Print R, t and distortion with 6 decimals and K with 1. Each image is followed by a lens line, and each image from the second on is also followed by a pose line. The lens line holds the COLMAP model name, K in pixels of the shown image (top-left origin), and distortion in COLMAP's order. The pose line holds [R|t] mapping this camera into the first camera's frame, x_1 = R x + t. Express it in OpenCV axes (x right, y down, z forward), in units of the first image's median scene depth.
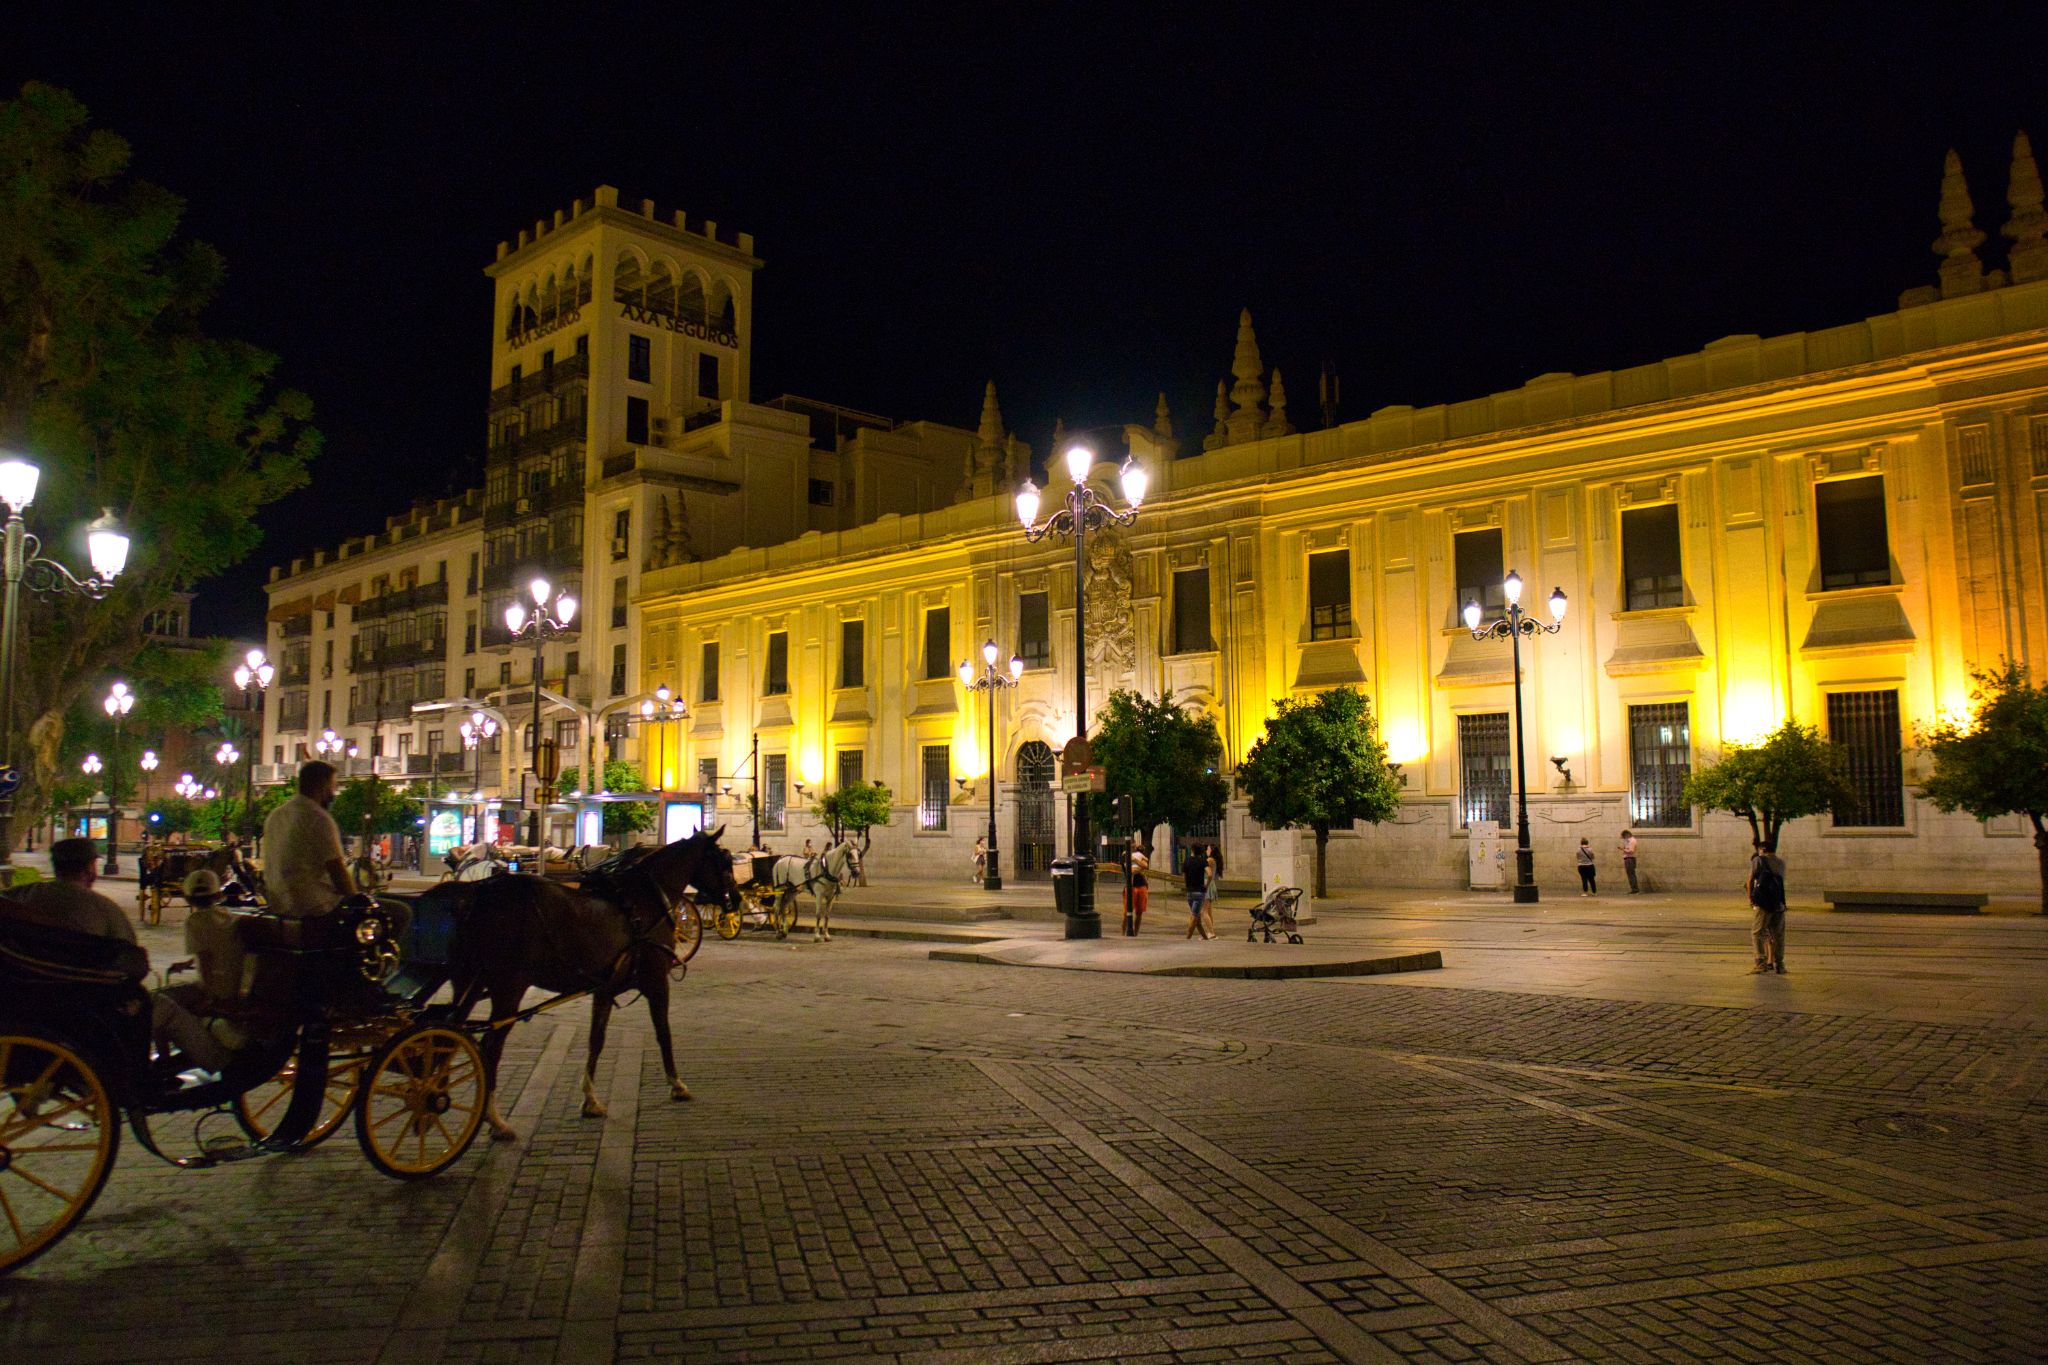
lens RADIAL K [[1441.6, 0, 1024.0], [0, 1441.6, 682.5], [0, 0, 1]] dist [-0.111427, 0.074210]
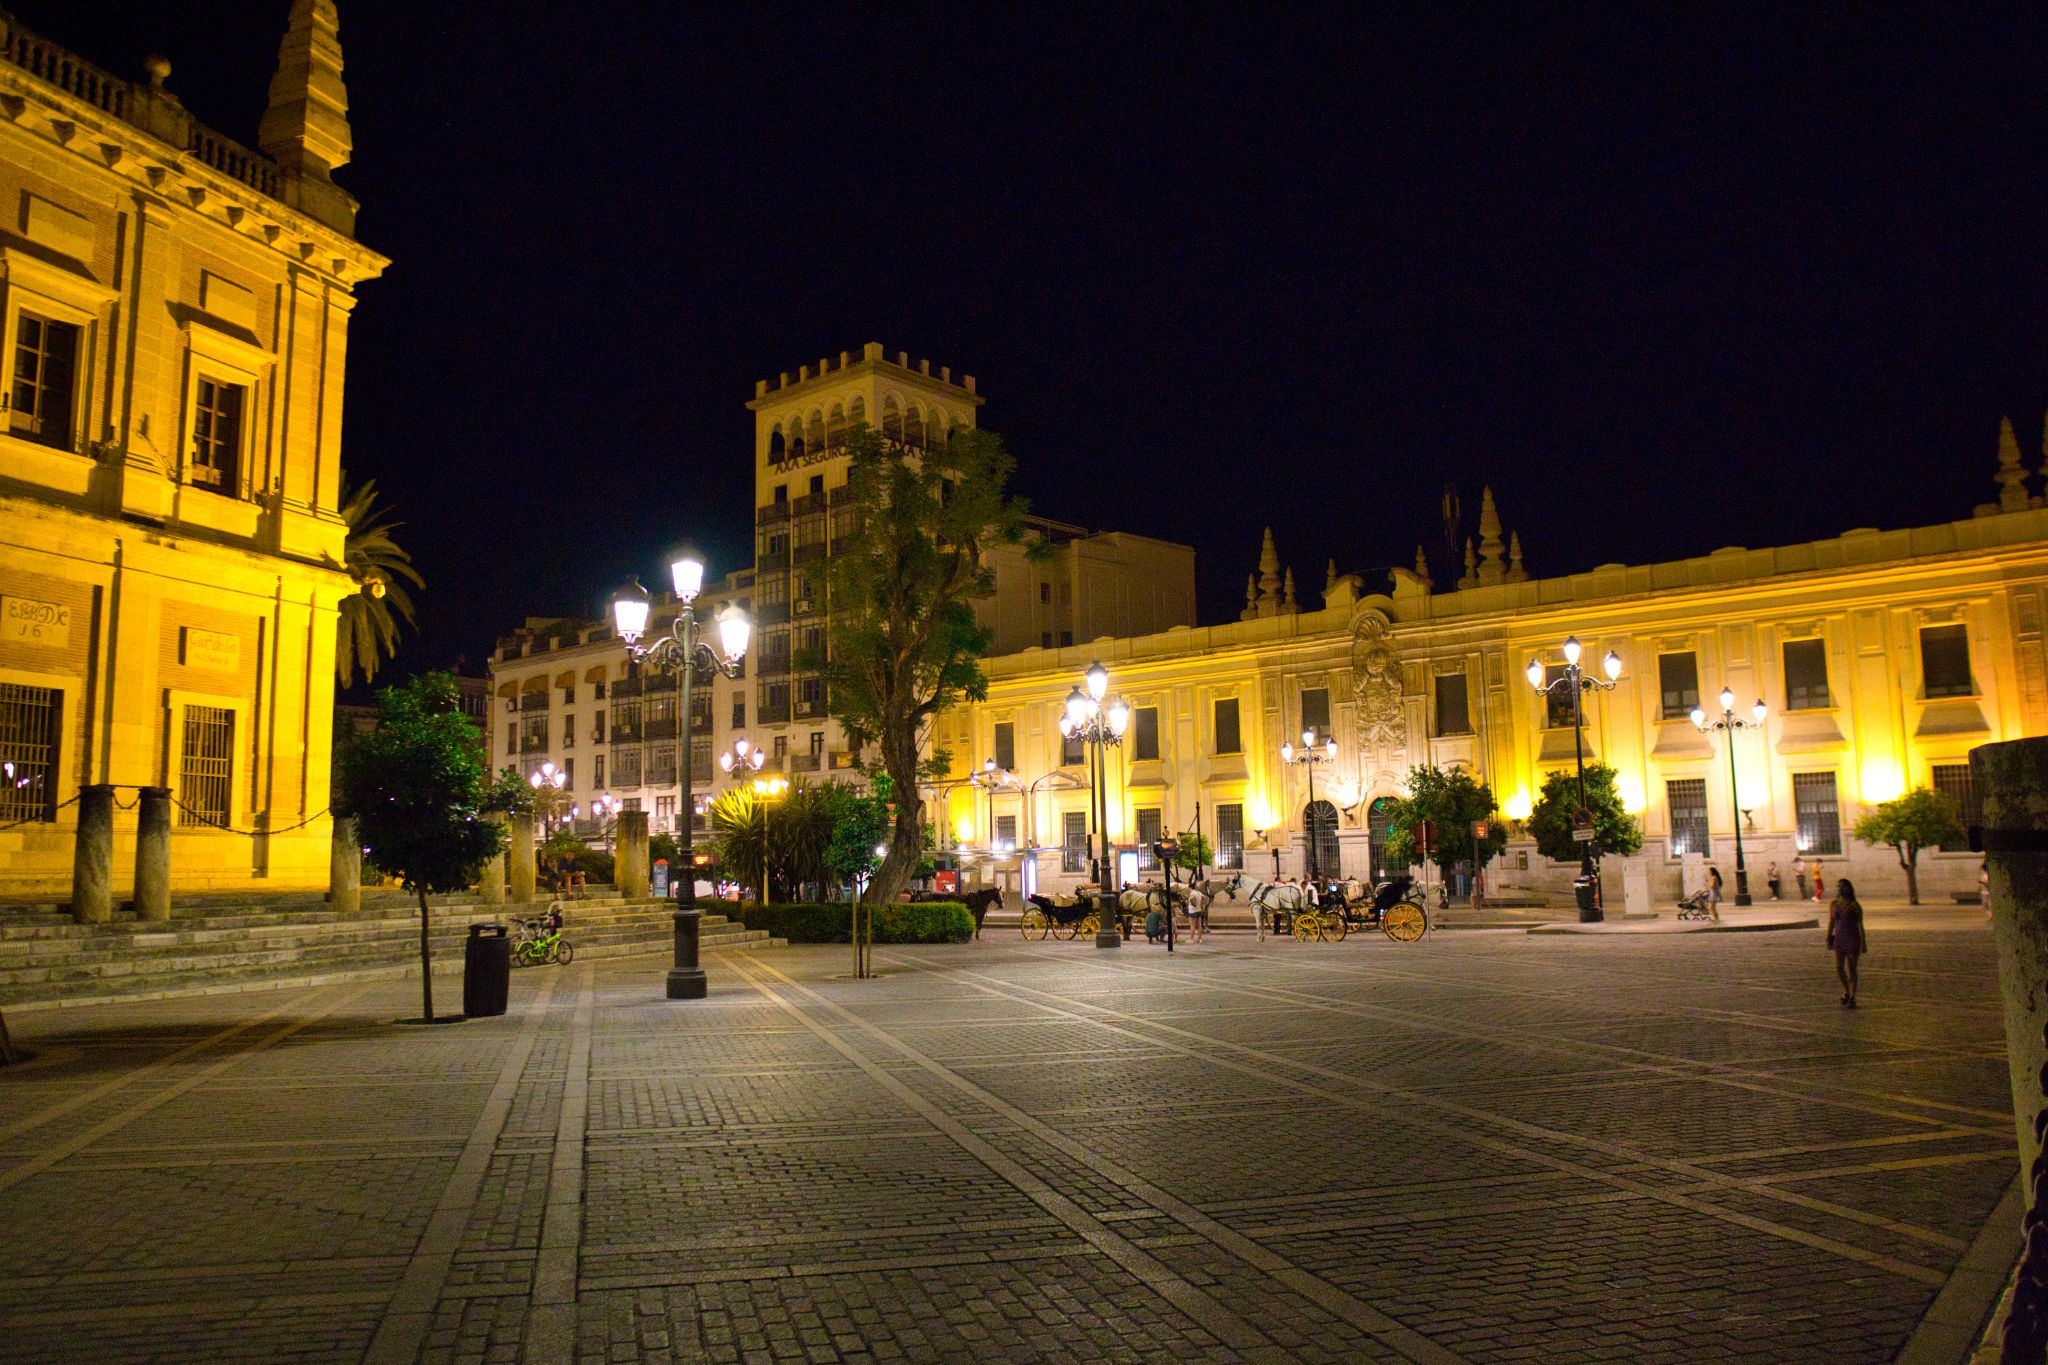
lens RADIAL K [[1441.6, 0, 1024.0], [0, 1441.6, 682.5], [0, 0, 1]] dist [-0.111427, 0.074210]
pose [[0.999105, -0.010263, 0.041027, -0.408150], [0.011474, 0.999502, -0.029384, -0.041962], [-0.040705, 0.029828, 0.998726, -0.412095]]
